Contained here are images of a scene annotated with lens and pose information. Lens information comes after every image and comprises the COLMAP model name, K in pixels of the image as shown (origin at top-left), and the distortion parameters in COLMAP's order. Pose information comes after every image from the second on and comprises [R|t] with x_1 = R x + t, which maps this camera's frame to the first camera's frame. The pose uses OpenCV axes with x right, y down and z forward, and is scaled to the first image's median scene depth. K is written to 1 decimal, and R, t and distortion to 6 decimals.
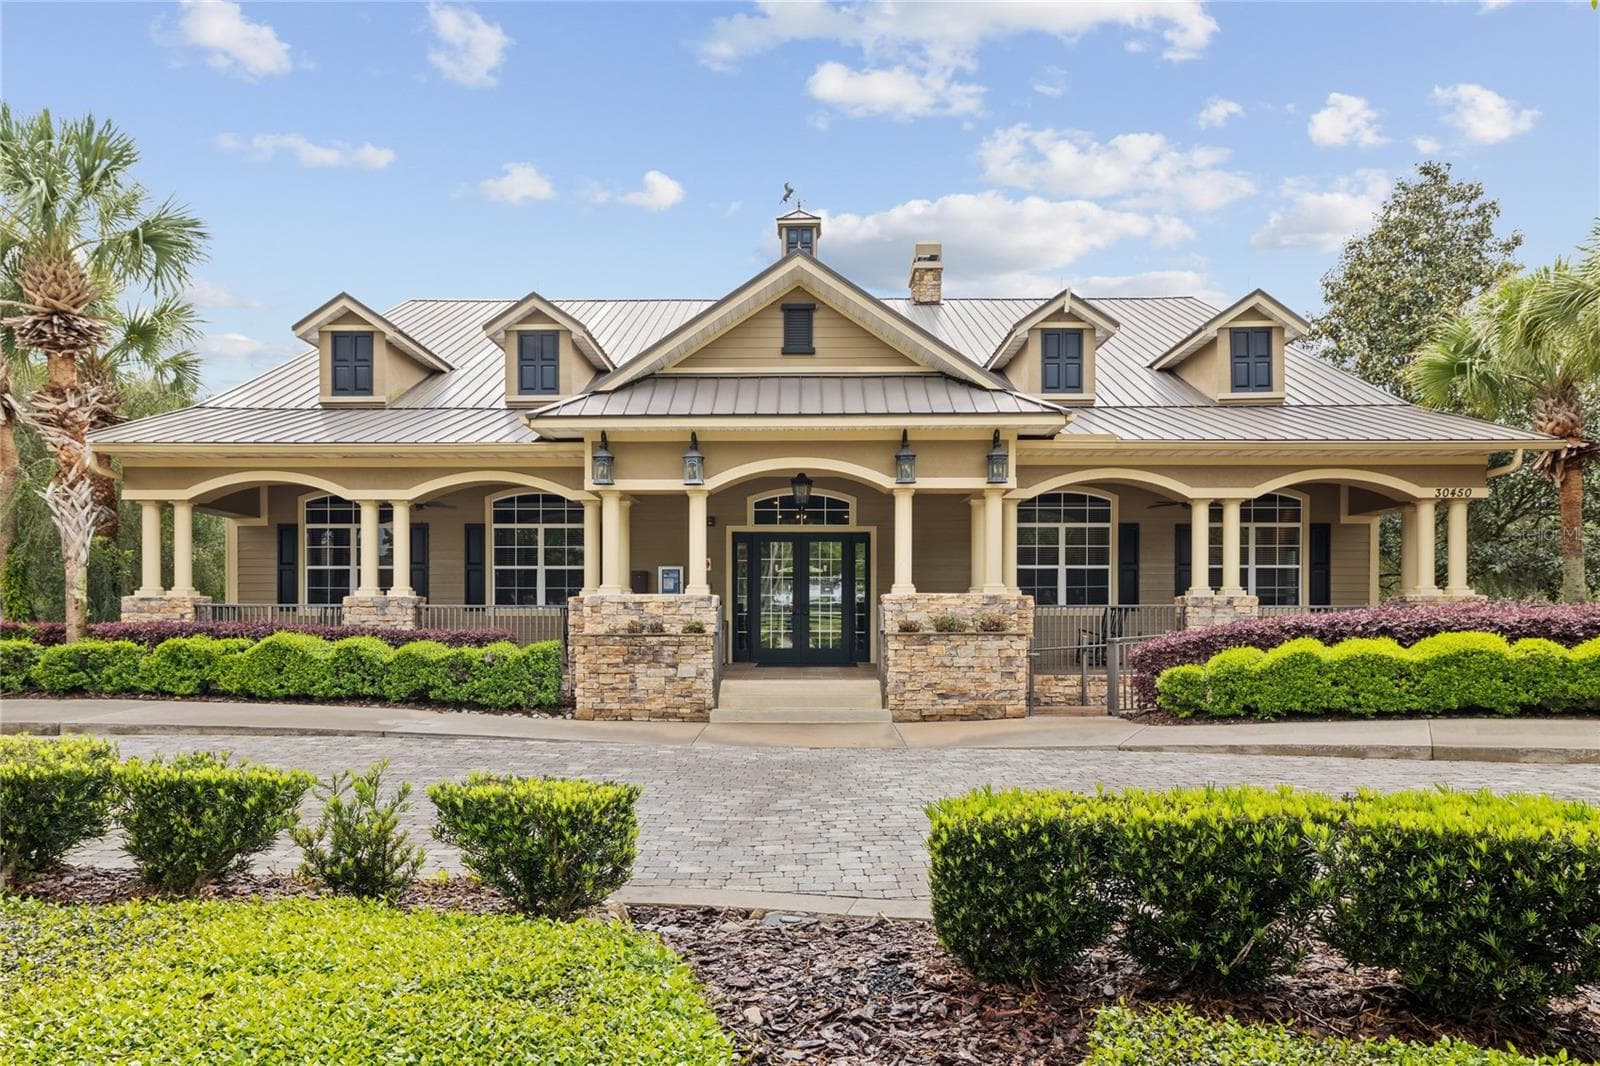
lens RADIAL K [[1441.3, 0, 800.0], [0, 1441.3, 533.0], [0, 0, 1]] dist [0.073758, -0.083425]
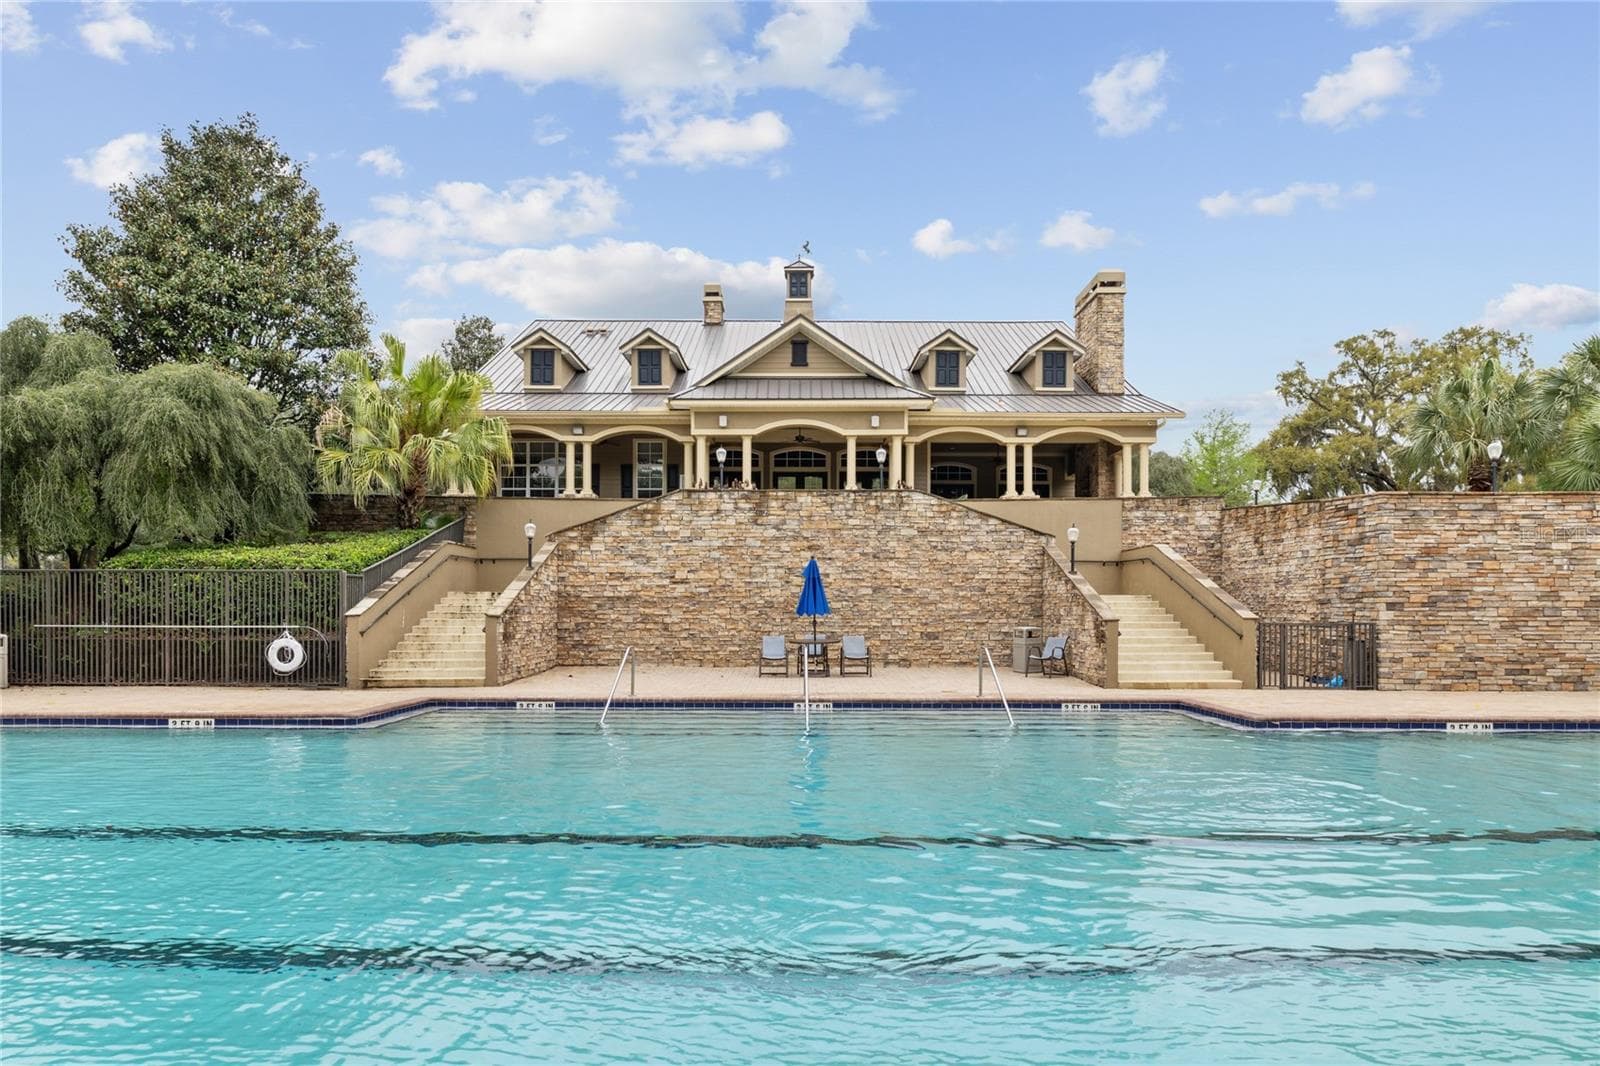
lens RADIAL K [[1441.3, 0, 800.0], [0, 1441.3, 533.0], [0, 0, 1]] dist [0.073758, -0.083425]
pose [[0.999961, 0.006466, 0.006062, -0.008863], [-0.006540, 0.999903, 0.012295, 0.061994], [-0.005982, -0.012334, 0.999906, -0.775290]]
